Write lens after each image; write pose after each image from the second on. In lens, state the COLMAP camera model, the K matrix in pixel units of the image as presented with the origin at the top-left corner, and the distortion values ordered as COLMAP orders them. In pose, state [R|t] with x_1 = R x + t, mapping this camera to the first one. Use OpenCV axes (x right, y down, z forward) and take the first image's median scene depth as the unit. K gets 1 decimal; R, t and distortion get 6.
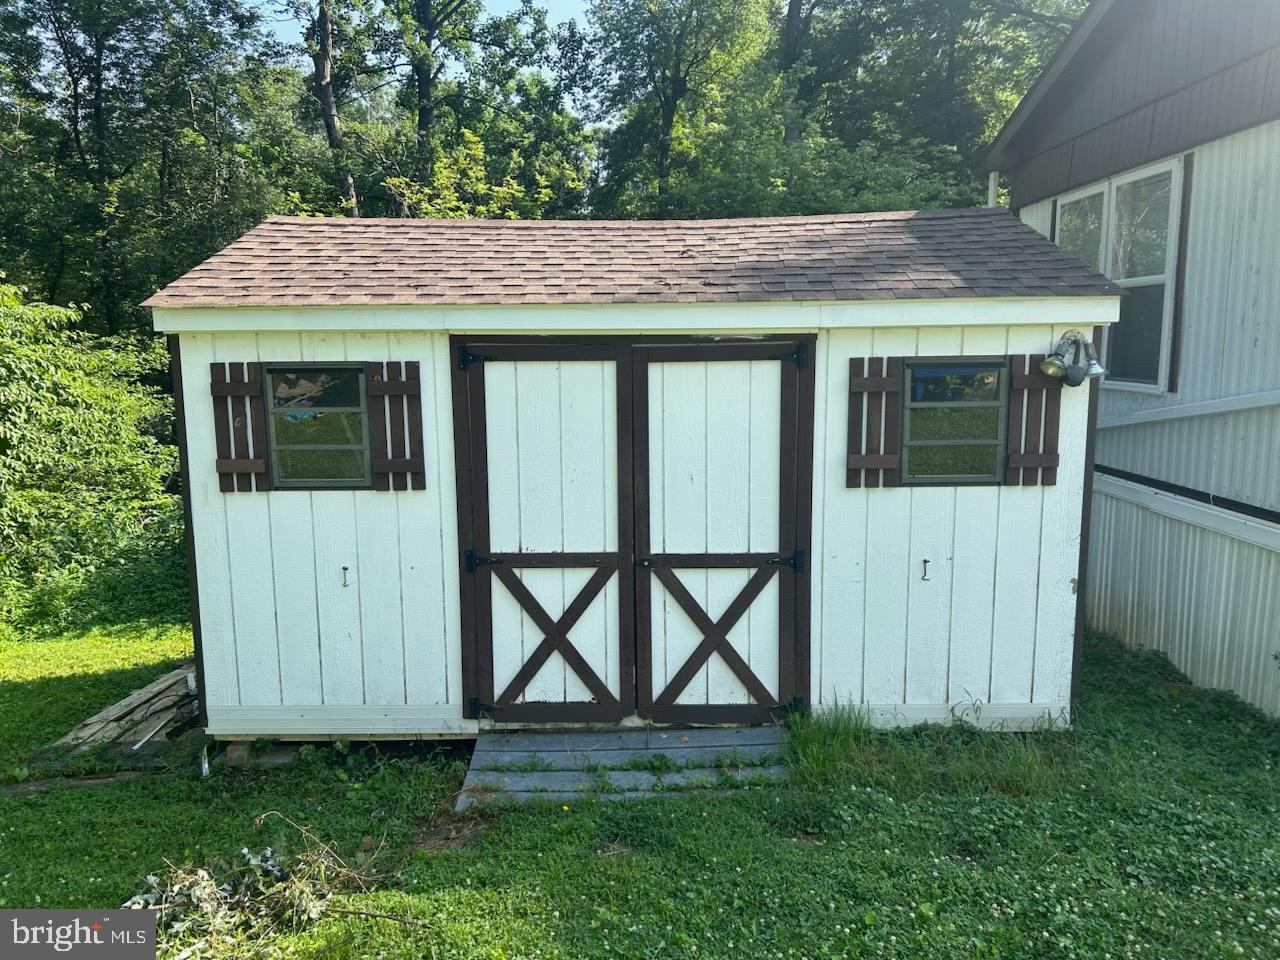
lens RADIAL K [[964.4, 0, 641.1], [0, 964.4, 472.9], [0, 0, 1]] dist [0.056784, -0.057762]
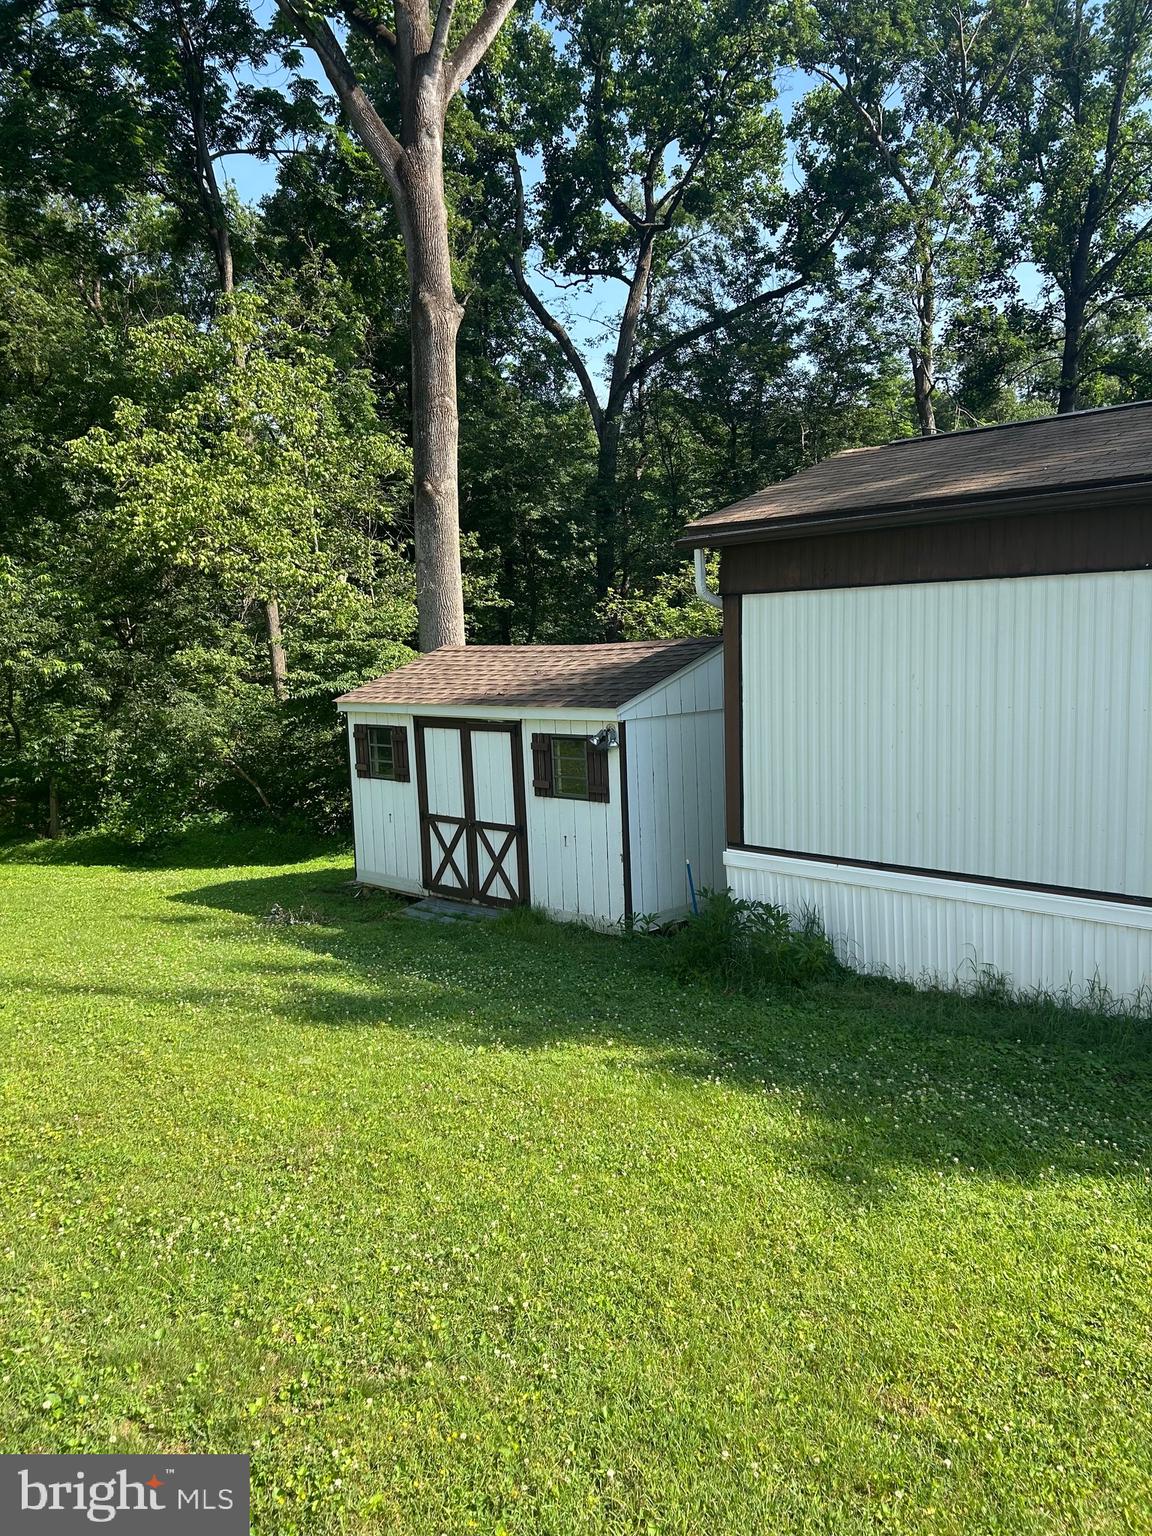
lens RADIAL K [[1157.3, 0, 577.9], [0, 1157.3, 778.5], [0, 0, 1]] dist [0.056784, -0.057762]
pose [[0.718961, 0.068849, -0.691632, 1.912138], [-0.069760, 0.997205, 0.026751, -0.091174], [0.691541, 0.029015, 0.721754, -0.672878]]
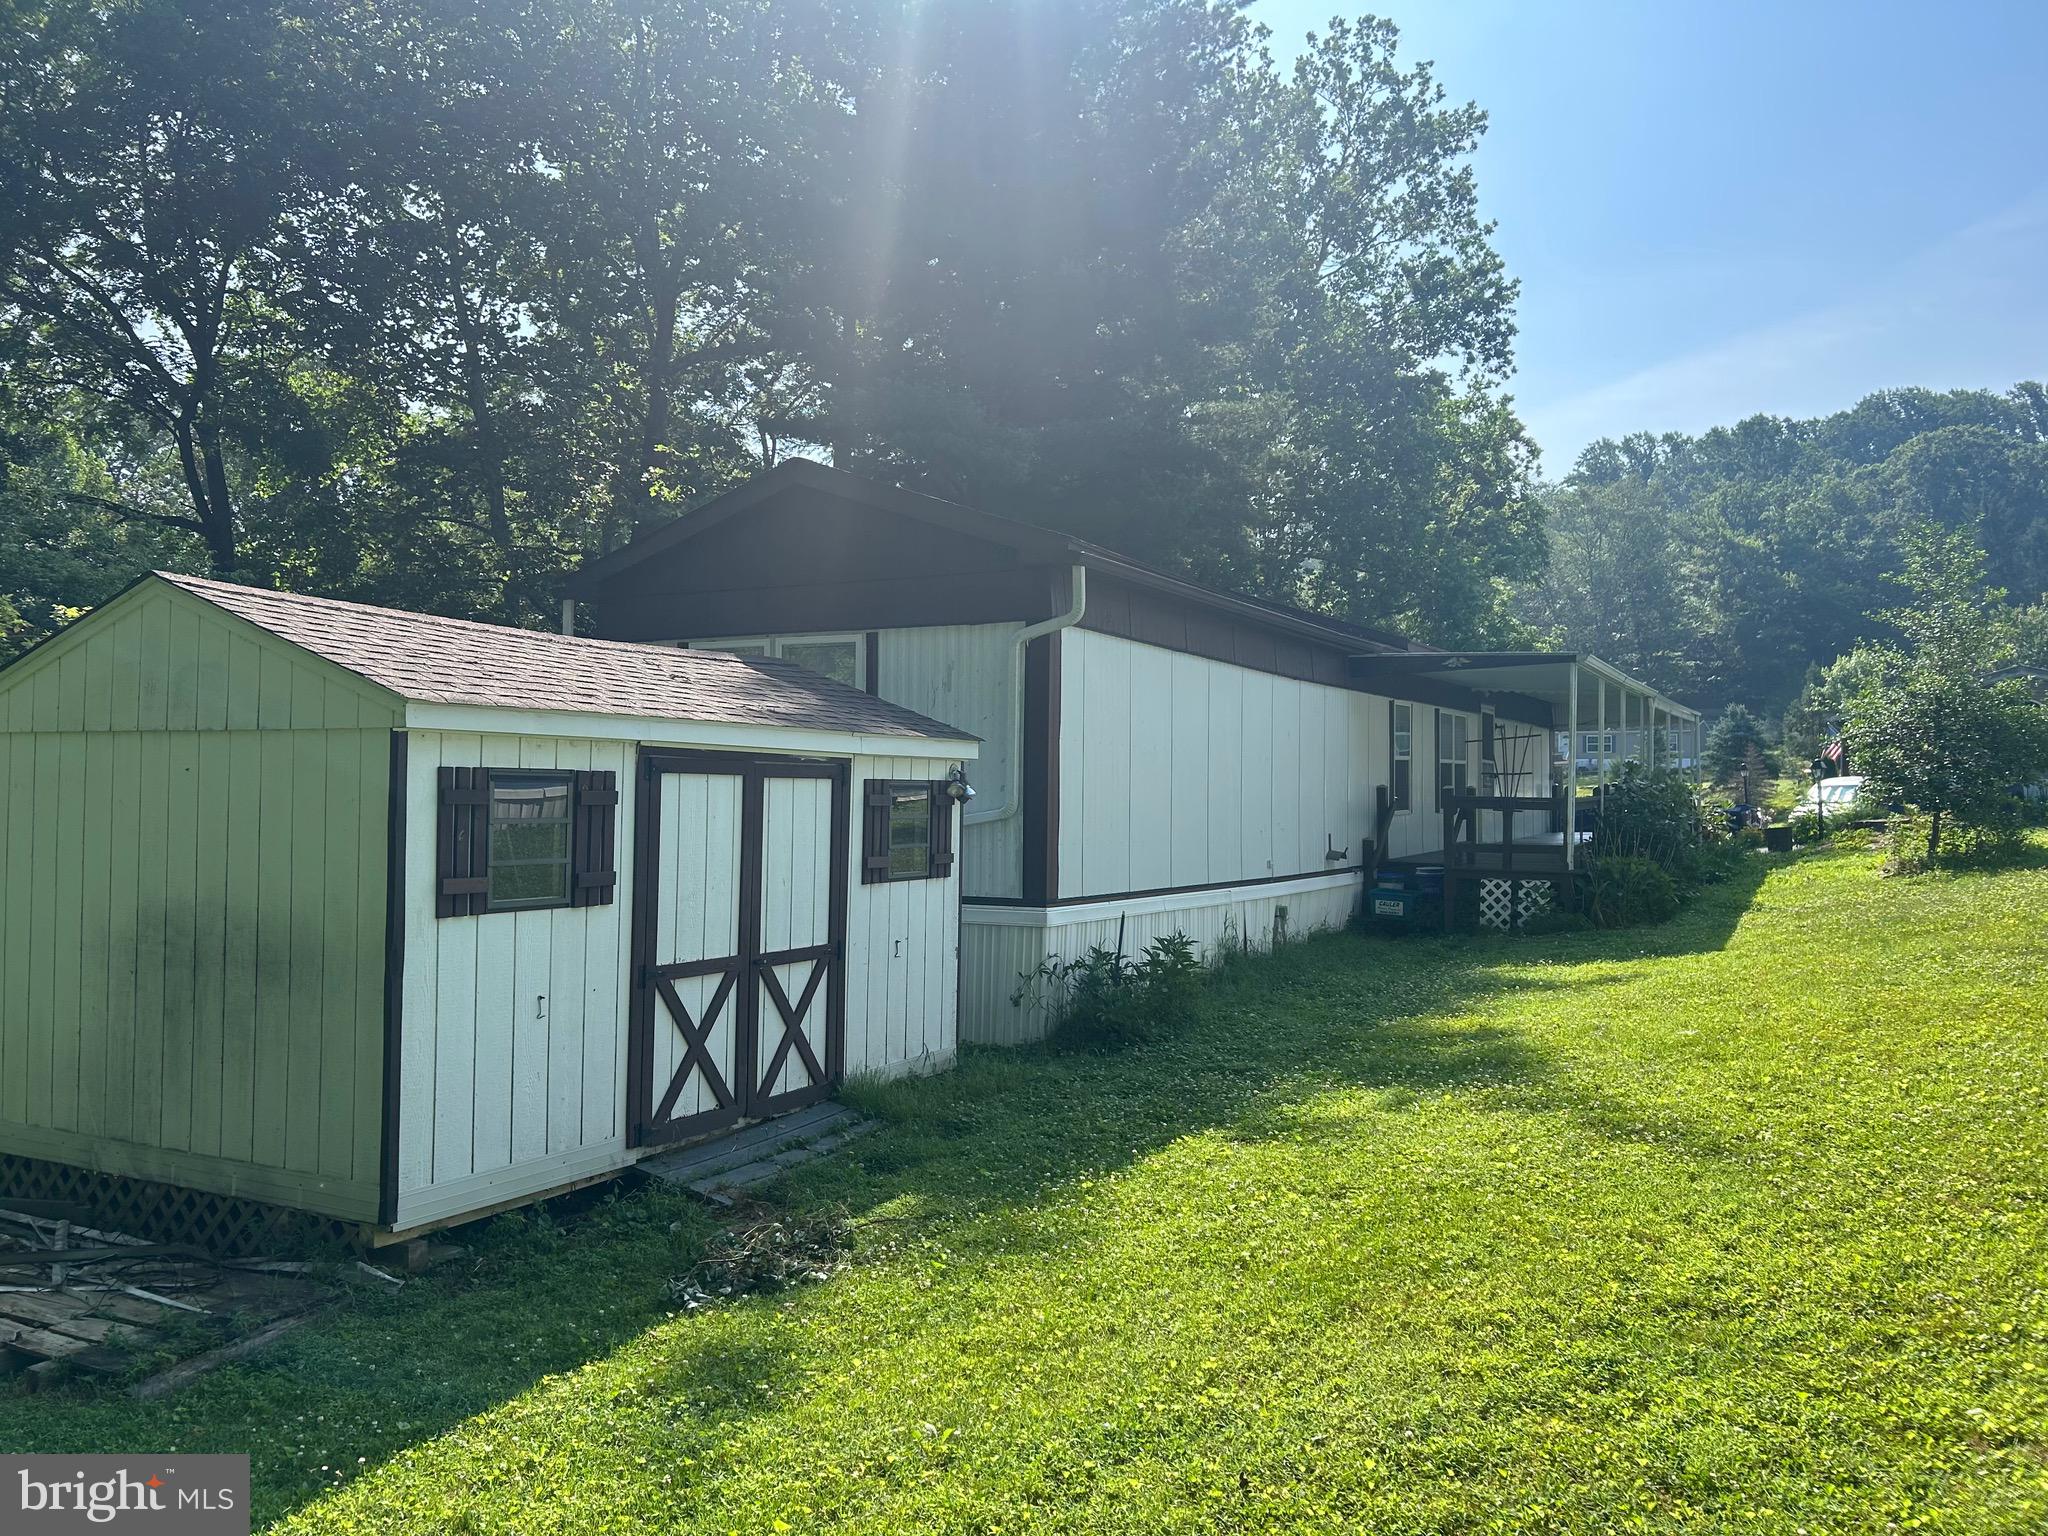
lens RADIAL K [[1543.1, 0, 1015.2], [0, 1543.1, 760.5], [0, 0, 1]] dist [0.056784, -0.057762]
pose [[0.468513, 0.037237, 0.882671, -1.388103], [0.108447, 0.989131, -0.099290, 0.072381], [-0.876775, 0.142242, 0.459383, -0.076782]]
